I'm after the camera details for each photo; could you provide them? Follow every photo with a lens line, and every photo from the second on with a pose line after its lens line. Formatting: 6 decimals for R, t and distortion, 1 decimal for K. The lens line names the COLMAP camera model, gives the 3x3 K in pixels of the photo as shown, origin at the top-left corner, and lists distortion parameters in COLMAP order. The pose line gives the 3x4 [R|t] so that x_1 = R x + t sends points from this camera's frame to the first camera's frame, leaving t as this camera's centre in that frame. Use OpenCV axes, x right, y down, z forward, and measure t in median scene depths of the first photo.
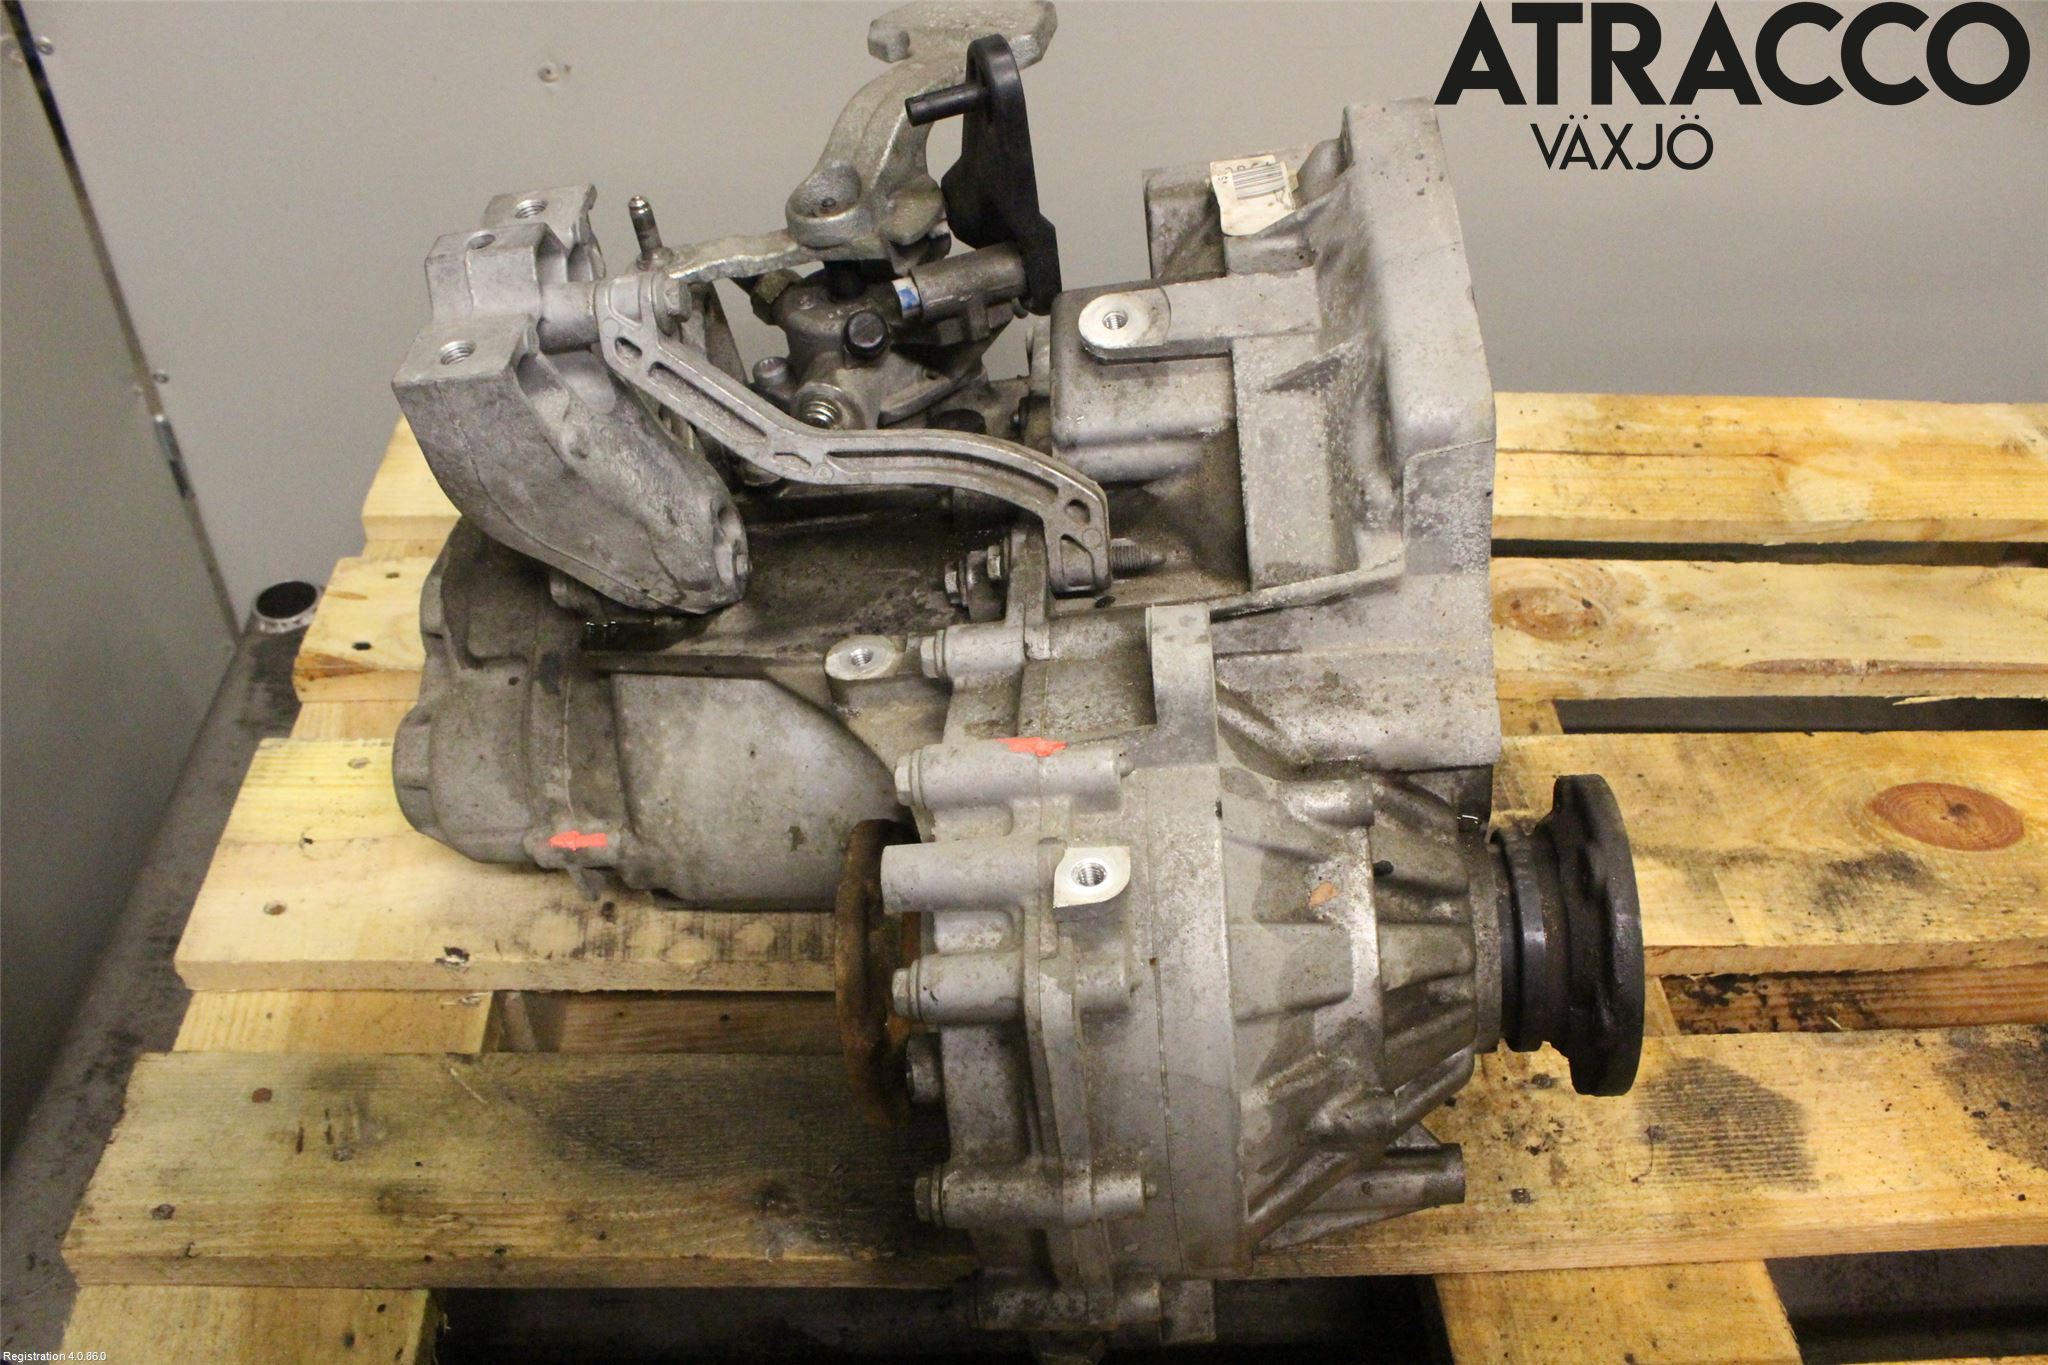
lens RADIAL K [[1695.3, 0, 1019.8], [0, 1695.3, 712.9], [0, 0, 1]] dist [-0.153044, 0.118178]
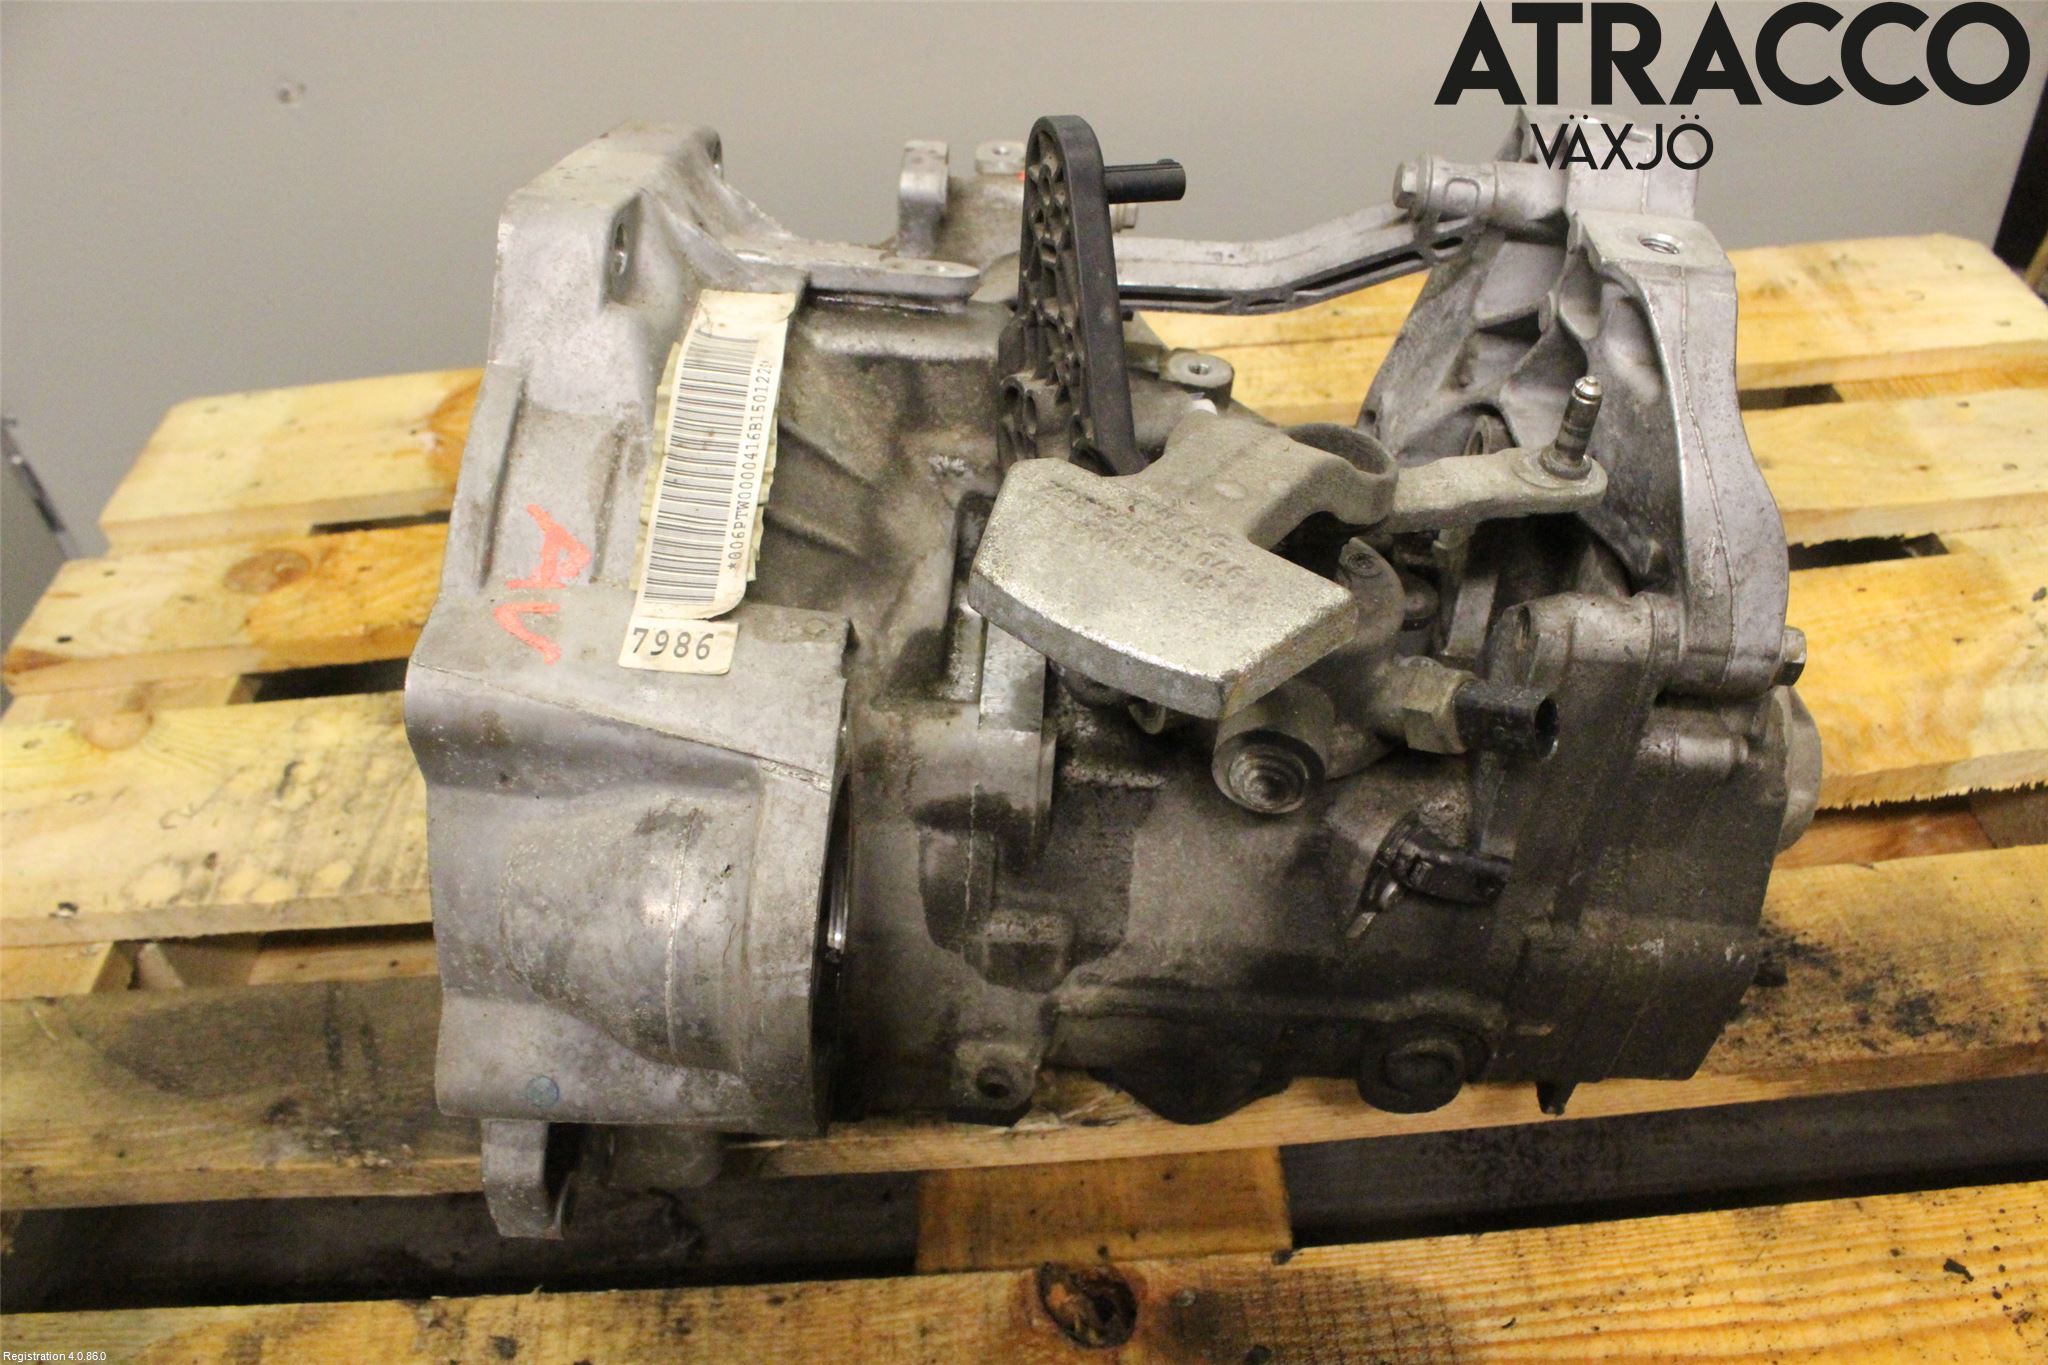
lens RADIAL K [[1695.3, 0, 1019.8], [0, 1695.3, 712.9], [0, 0, 1]] dist [-0.153044, 0.118178]
pose [[0.990890, -0.077284, -0.110292, 0.402734], [0.077224, 0.997002, -0.004825, 0.073410], [0.110335, -0.003736, 0.993887, 0.025335]]
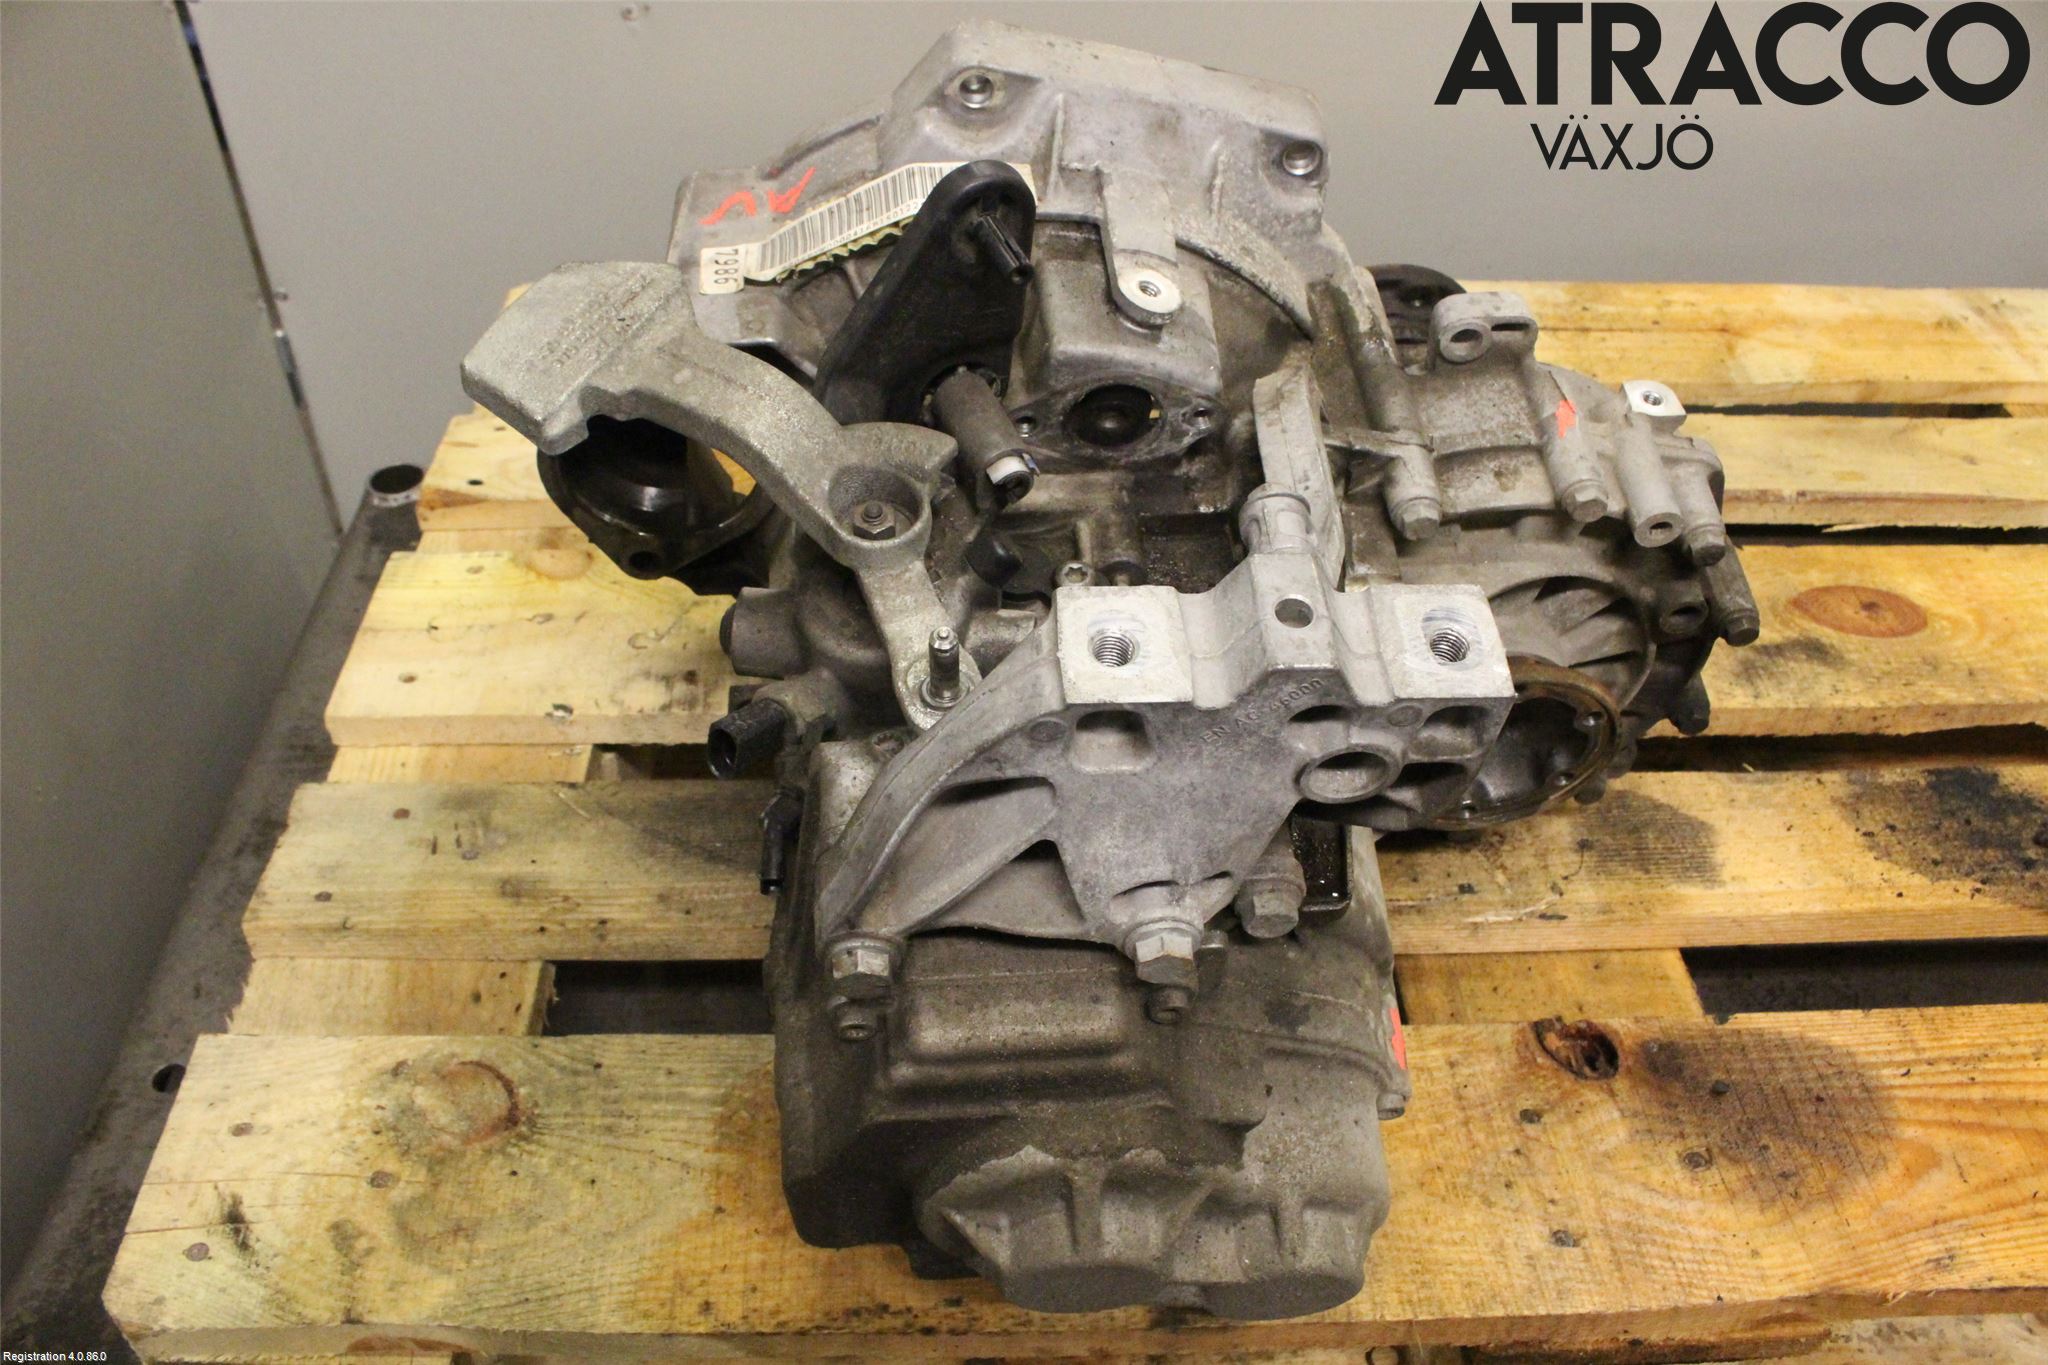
lens RADIAL K [[1695.3, 0, 1019.8], [0, 1695.3, 712.9], [0, 0, 1]] dist [-0.153044, 0.118178]
pose [[0.999517, -0.004422, -0.030745, 0.021966], [0.004083, 0.999930, -0.011079, 0.165097], [0.030792, 0.010948, 0.999466, -0.180336]]
